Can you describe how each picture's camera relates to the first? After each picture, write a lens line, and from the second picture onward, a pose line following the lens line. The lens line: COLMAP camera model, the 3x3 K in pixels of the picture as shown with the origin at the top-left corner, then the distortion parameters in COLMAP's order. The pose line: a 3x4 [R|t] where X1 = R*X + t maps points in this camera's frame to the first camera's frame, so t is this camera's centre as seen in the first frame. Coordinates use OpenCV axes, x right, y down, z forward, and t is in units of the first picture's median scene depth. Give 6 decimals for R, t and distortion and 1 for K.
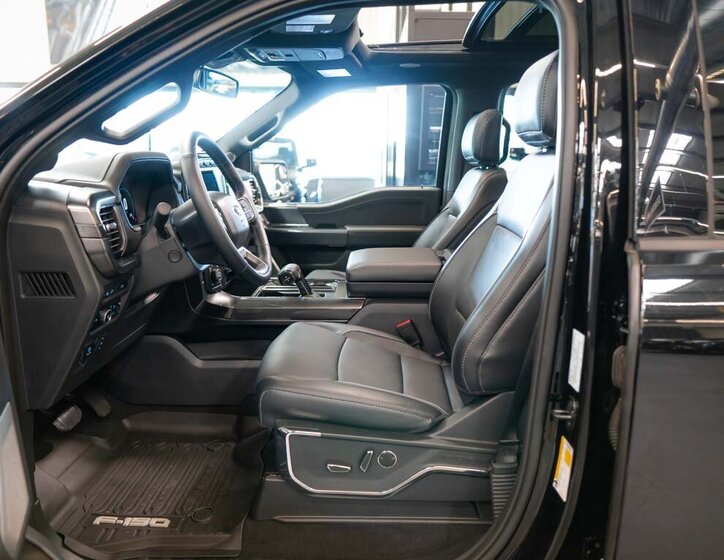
lens RADIAL K [[575.7, 0, 362.0], [0, 575.7, 280.0], [0, 0, 1]] dist [-0.000183, 0.001573]
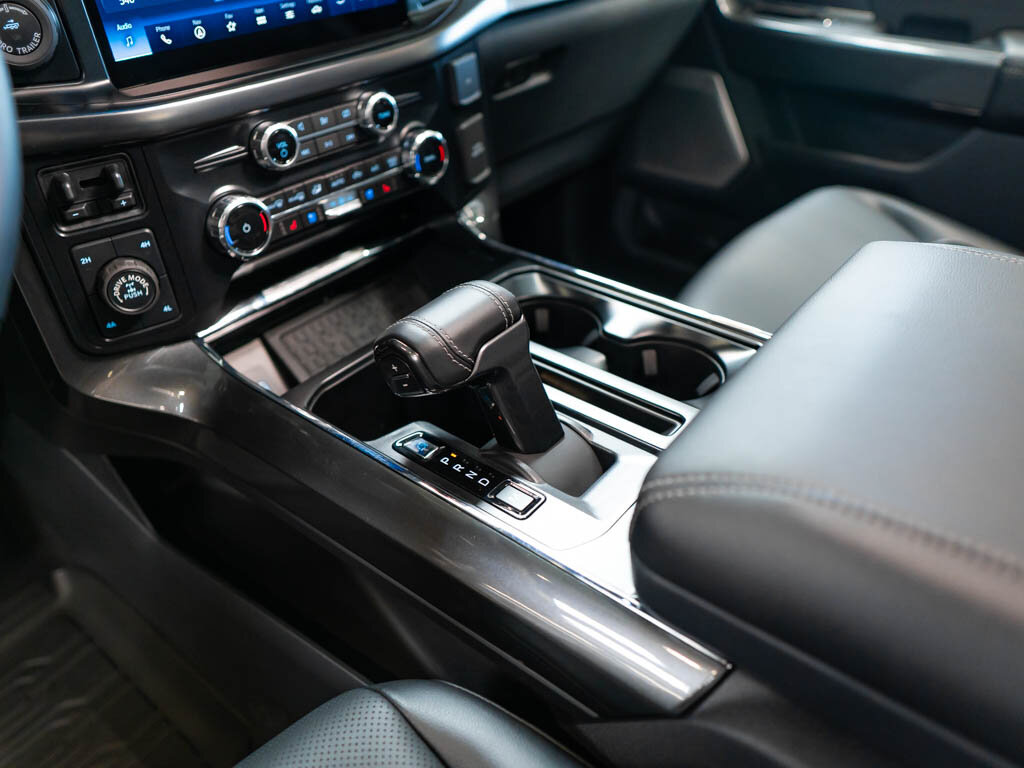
lens RADIAL K [[802.0, 0, 512.0], [0, 802.0, 384.0], [0, 0, 1]] dist [0.001151, 0.001794]
pose [[0.798932, 0.337517, -0.497786, 0.060532], [-0.109936, 0.895693, 0.430869, -0.170566], [0.591289, -0.289510, 0.752703, 1.062867]]
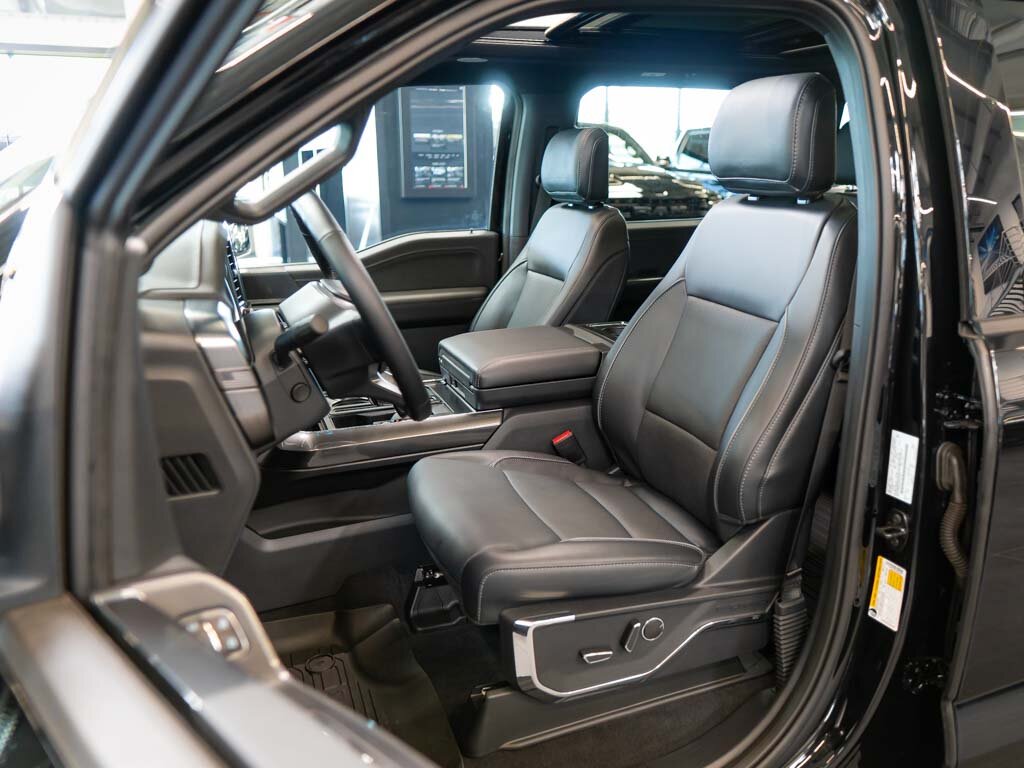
lens RADIAL K [[819.2, 0, 512.0], [0, 819.2, 384.0], [0, 0, 1]] dist [-0.007370, -0.001367]
pose [[0.915176, -0.120572, 0.384599, -0.478267], [0.093775, 0.991718, 0.087761, -0.111833], [-0.391995, -0.044251, 0.918903, 0.102036]]
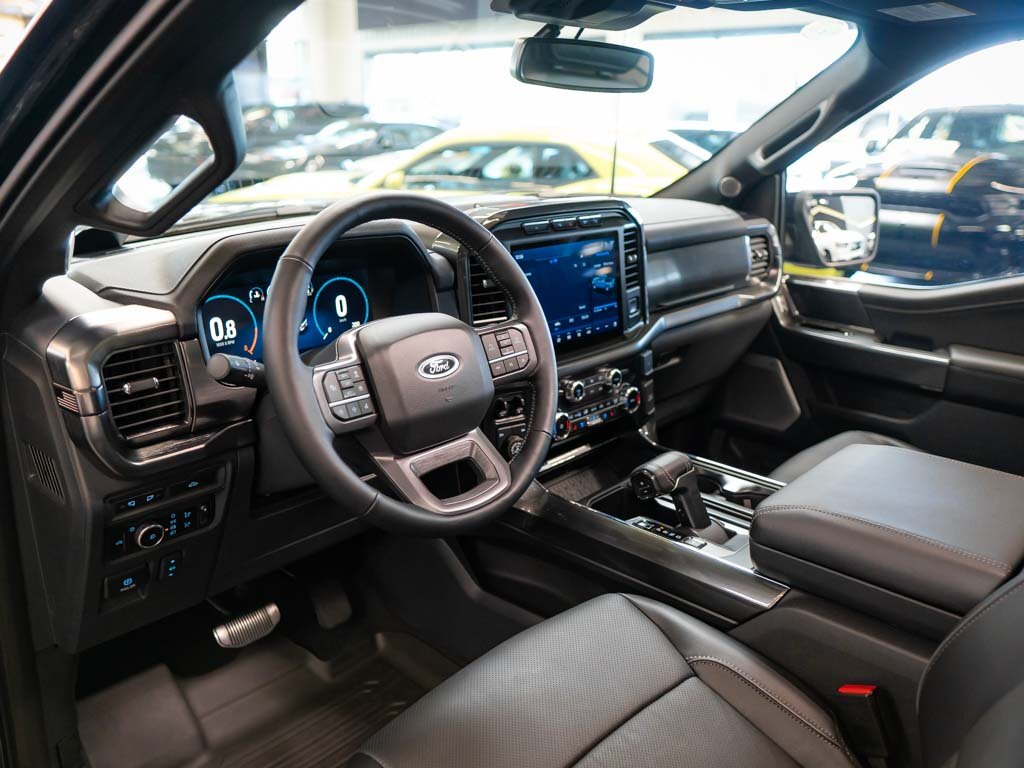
lens RADIAL K [[849.7, 0, 512.0], [0, 849.7, 384.0], [0, 0, 1]] dist [-0.005448, -0.006235]
pose [[0.749772, 0.203474, -0.629635, 0.282805], [-0.141899, 0.978852, 0.147353, -0.233019], [0.646302, -0.021136, 0.762789, 0.520522]]
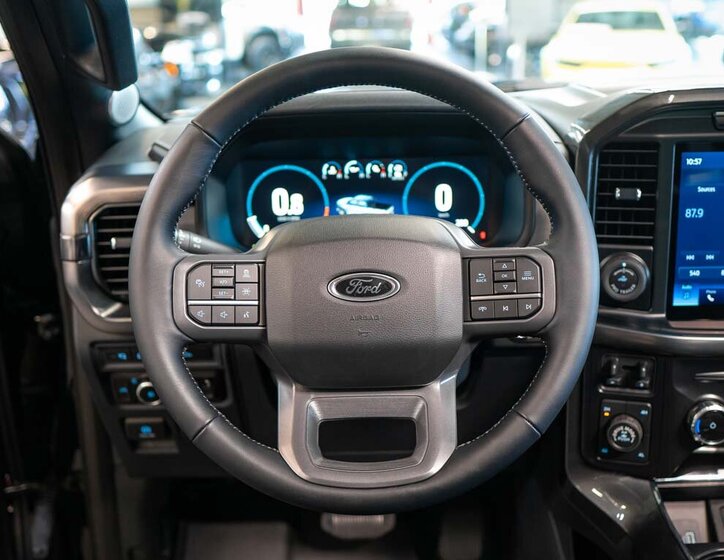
lens RADIAL K [[840.7, 0, 362.8], [0, 840.7, 297.4], [0, 0, 1]] dist [-0.014196, 0.016210]
pose [[0.023255, 0.321777, -0.946530, 0.282934], [-0.179964, 0.932667, 0.312643, -0.292476], [0.983398, 0.163071, 0.079597, 0.992000]]
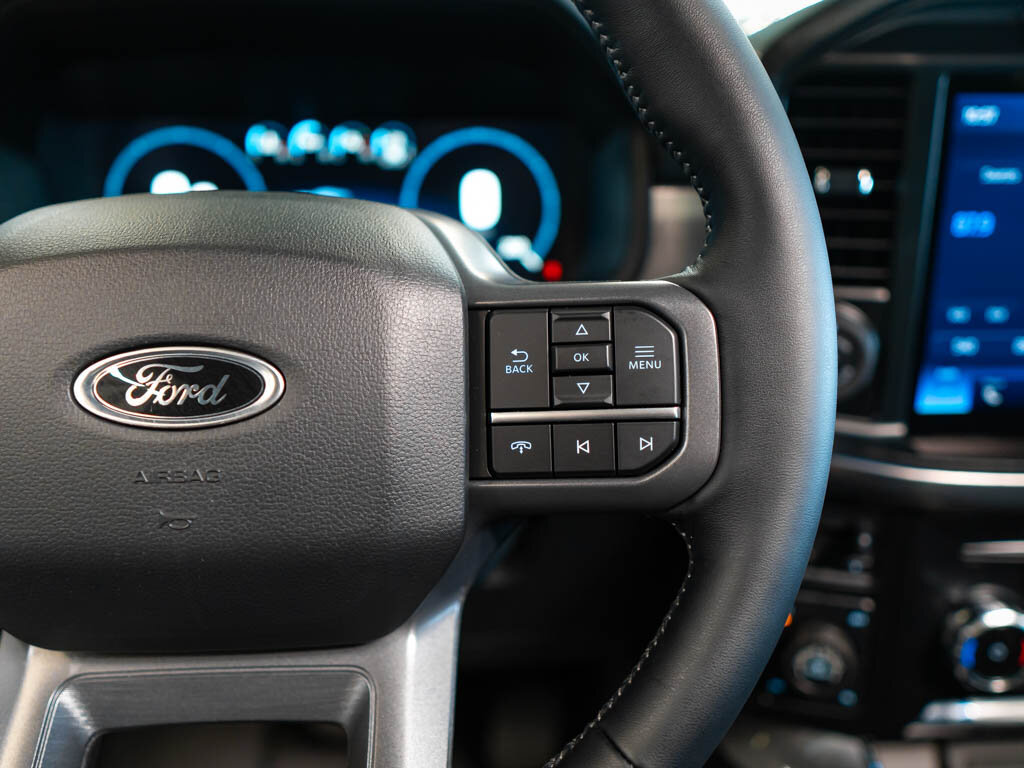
lens RADIAL K [[849.7, 0, 512.0], [0, 849.7, 384.0], [0, 0, 1]] dist [-0.005448, -0.006235]
pose [[0.082188, 0.354209, -0.931548, -0.043038], [-0.207919, 0.920236, 0.331564, -0.210106], [0.974687, 0.166436, 0.149280, 1.077447]]
